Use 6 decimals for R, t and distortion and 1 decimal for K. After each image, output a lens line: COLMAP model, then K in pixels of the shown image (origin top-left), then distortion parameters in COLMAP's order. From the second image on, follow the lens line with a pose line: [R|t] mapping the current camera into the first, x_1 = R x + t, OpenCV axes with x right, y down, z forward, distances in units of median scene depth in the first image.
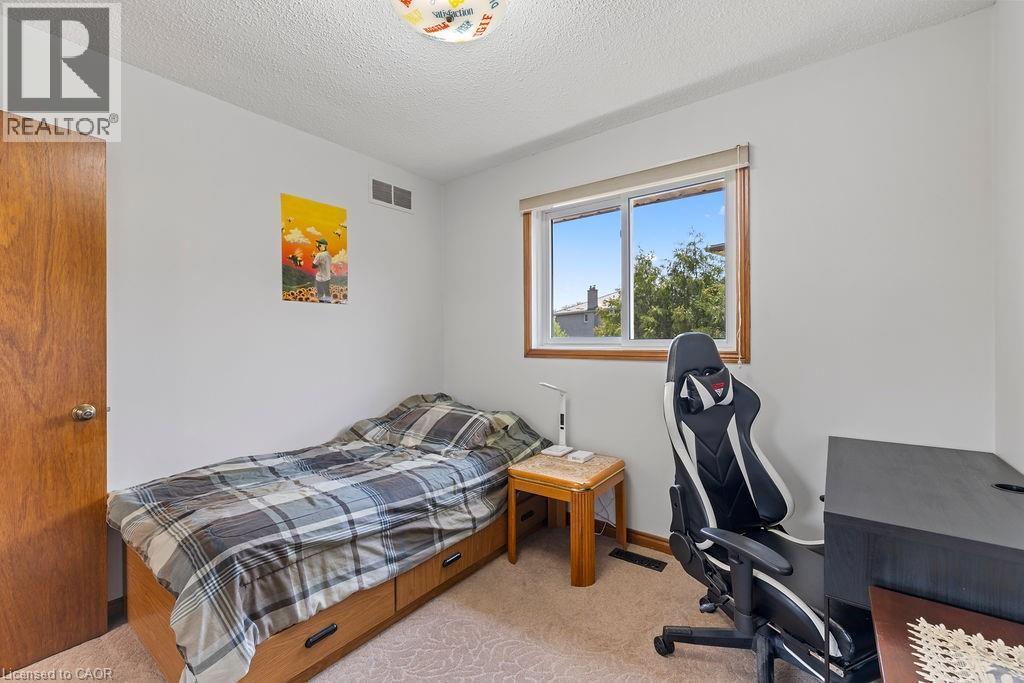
lens RADIAL K [[435.5, 0, 513.5], [0, 435.5, 338.1], [0, 0, 1]] dist [-0.000862, -0.000112]
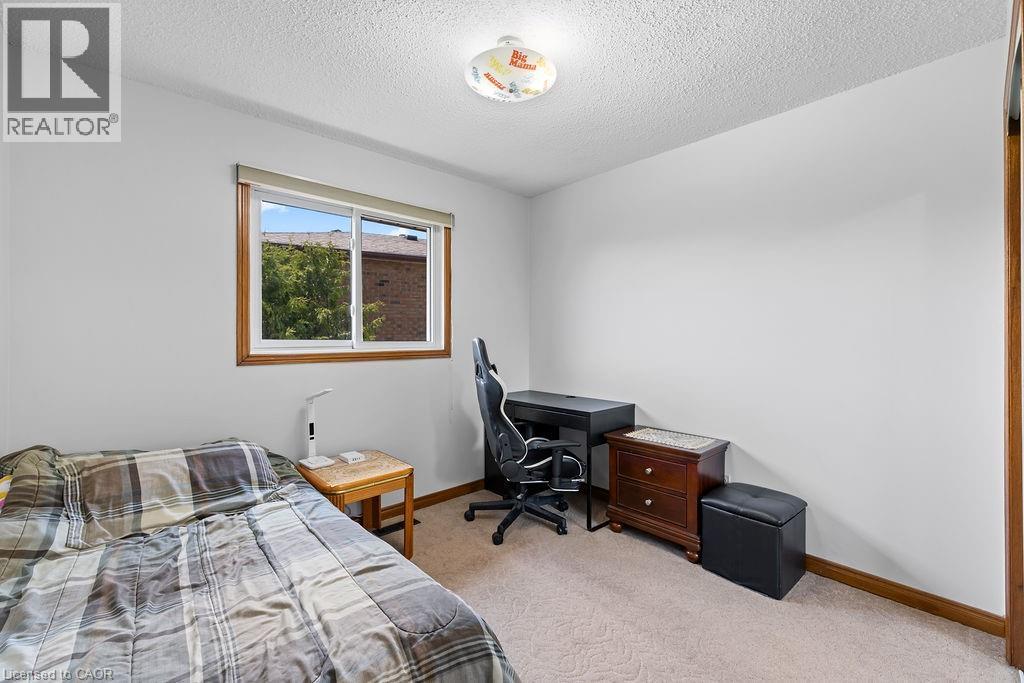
lens RADIAL K [[435.5, 0, 513.5], [0, 435.5, 338.1], [0, 0, 1]] dist [-0.000862, -0.000112]
pose [[0.186564, 0.001735, 0.982441, -0.766608], [0.000423, 0.999998, -0.001846, -0.005706], [-0.982443, 0.000760, 0.186563, 0.431178]]
